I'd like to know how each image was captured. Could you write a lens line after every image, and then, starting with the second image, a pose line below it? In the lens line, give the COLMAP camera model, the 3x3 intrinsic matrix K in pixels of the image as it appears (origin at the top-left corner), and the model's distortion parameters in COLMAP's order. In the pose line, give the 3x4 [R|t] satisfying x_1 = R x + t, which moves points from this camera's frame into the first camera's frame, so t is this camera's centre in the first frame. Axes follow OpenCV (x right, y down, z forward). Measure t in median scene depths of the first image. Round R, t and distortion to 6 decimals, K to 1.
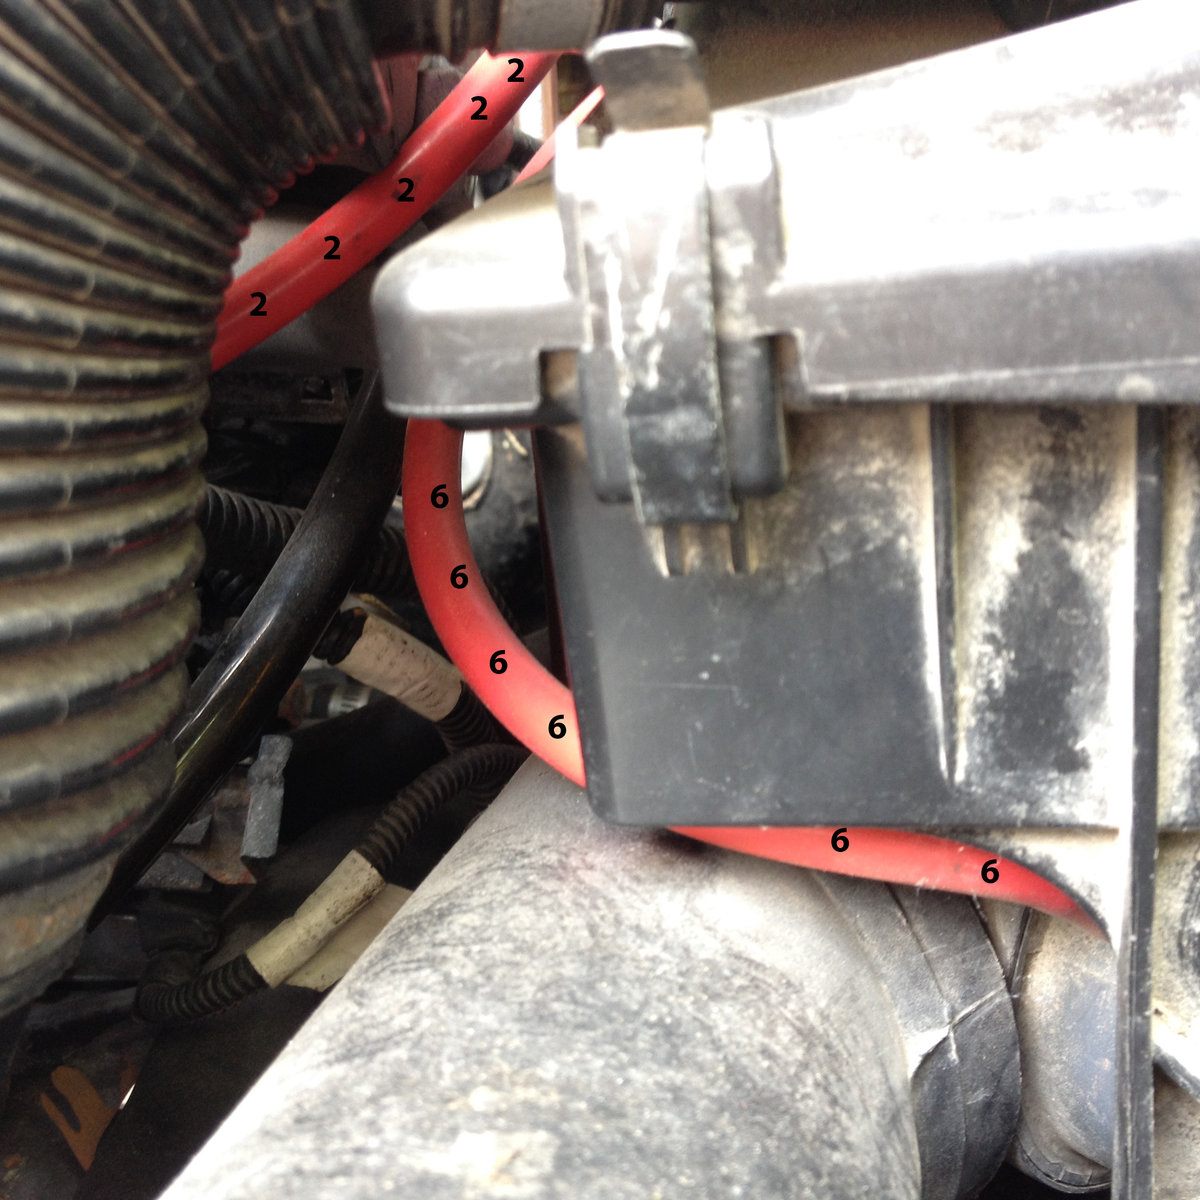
lens RADIAL K [[1455.8, 0, 599.7], [0, 1455.8, 599.6], [0, 0, 1]] dist [-0.030455, 0.000000]
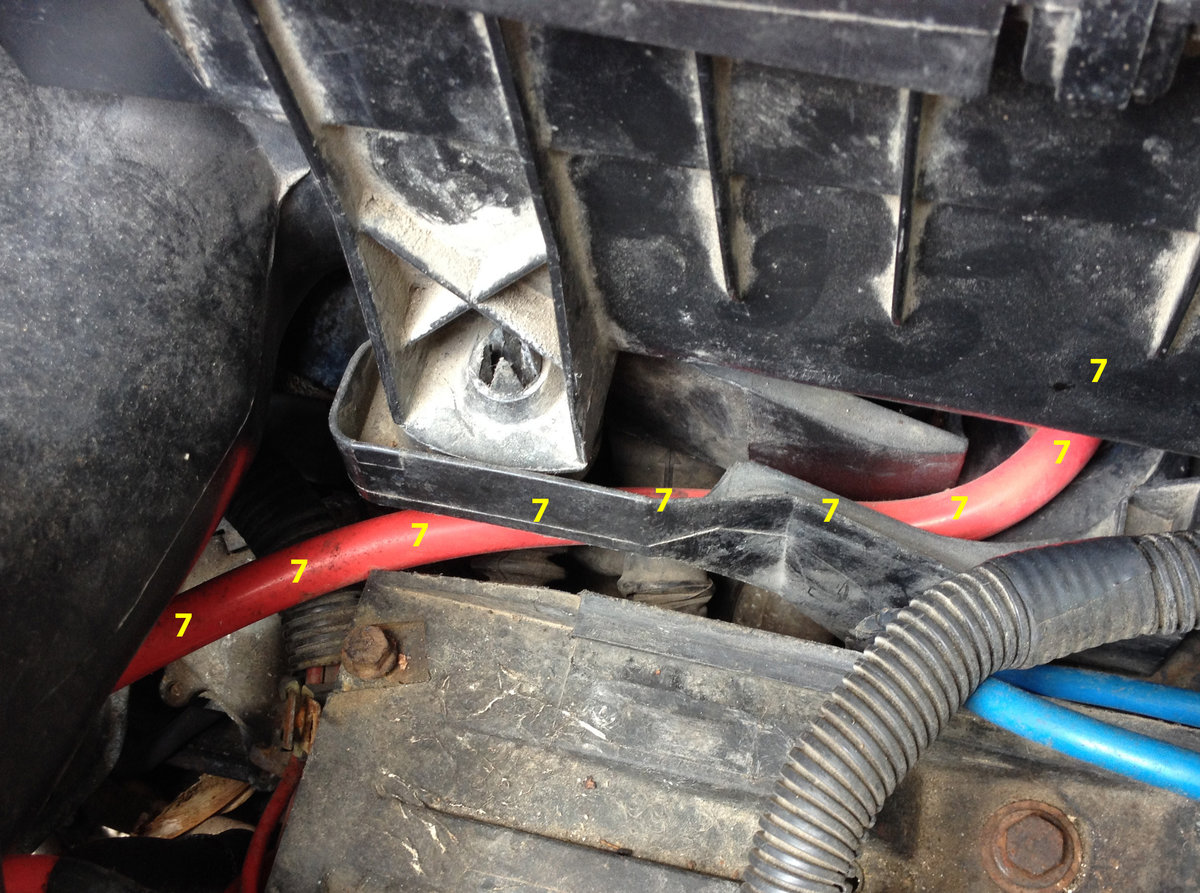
lens RADIAL K [[1627.2, 0, 600.7], [0, 1627.2, 446.8], [0, 0, 1]] dist [0.043543, 0.000000]
pose [[0.996315, 0.031799, -0.079658, 0.840271], [0.030844, 0.733770, 0.678697, -0.800069], [0.080033, -0.678653, 0.730085, -0.555709]]
